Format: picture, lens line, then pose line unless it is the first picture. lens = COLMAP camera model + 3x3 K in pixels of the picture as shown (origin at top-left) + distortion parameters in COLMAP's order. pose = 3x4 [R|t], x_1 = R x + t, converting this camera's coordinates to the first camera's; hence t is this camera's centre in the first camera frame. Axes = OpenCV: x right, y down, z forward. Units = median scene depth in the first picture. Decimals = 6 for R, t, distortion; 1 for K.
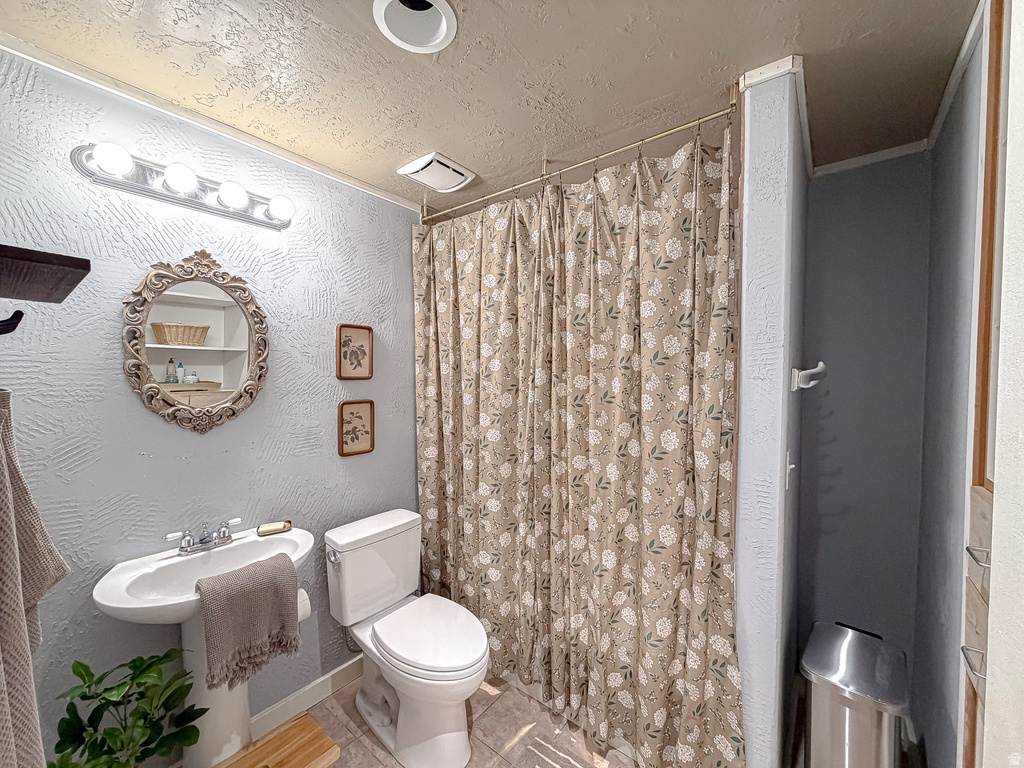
lens RADIAL K [[407.9, 0, 509.2], [0, 407.9, 387.1], [0, 0, 1]] dist [-0.000731, 0.000847]
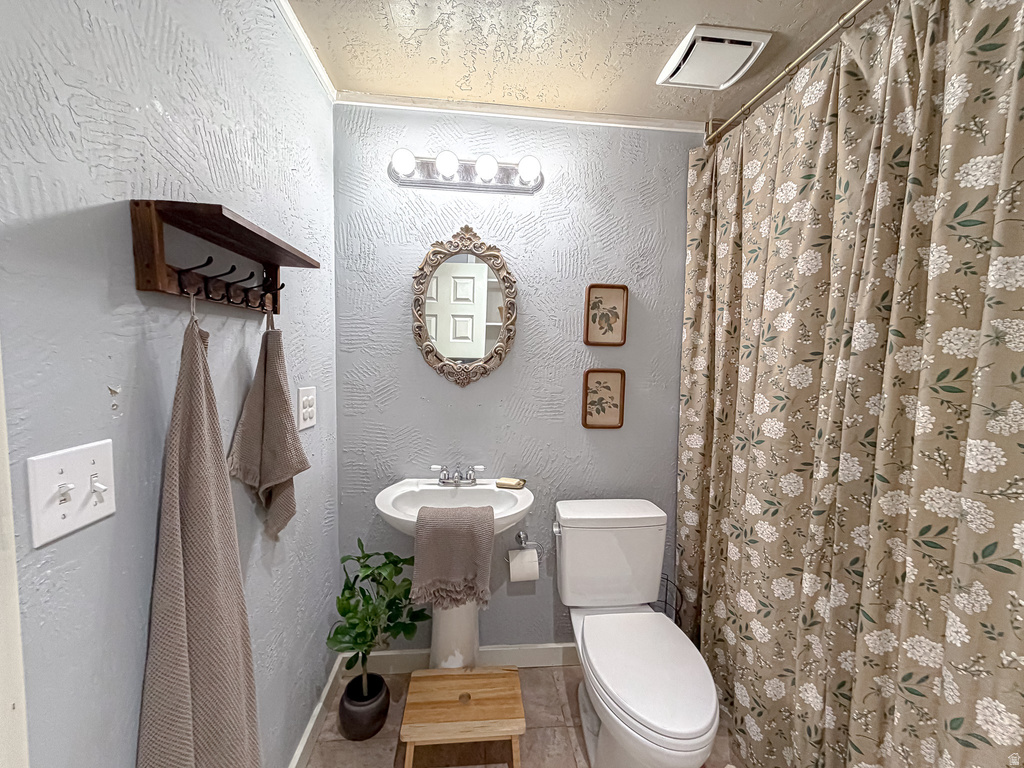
lens RADIAL K [[407.9, 0, 511.4], [0, 407.9, 386.6], [0, 0, 1]] dist [-0.000731, 0.000847]
pose [[0.690569, 0.069825, -0.719888, 0.152824], [-0.046864, 0.997557, 0.051802, 0.039053], [0.721747, -0.002036, 0.692154, 0.252329]]
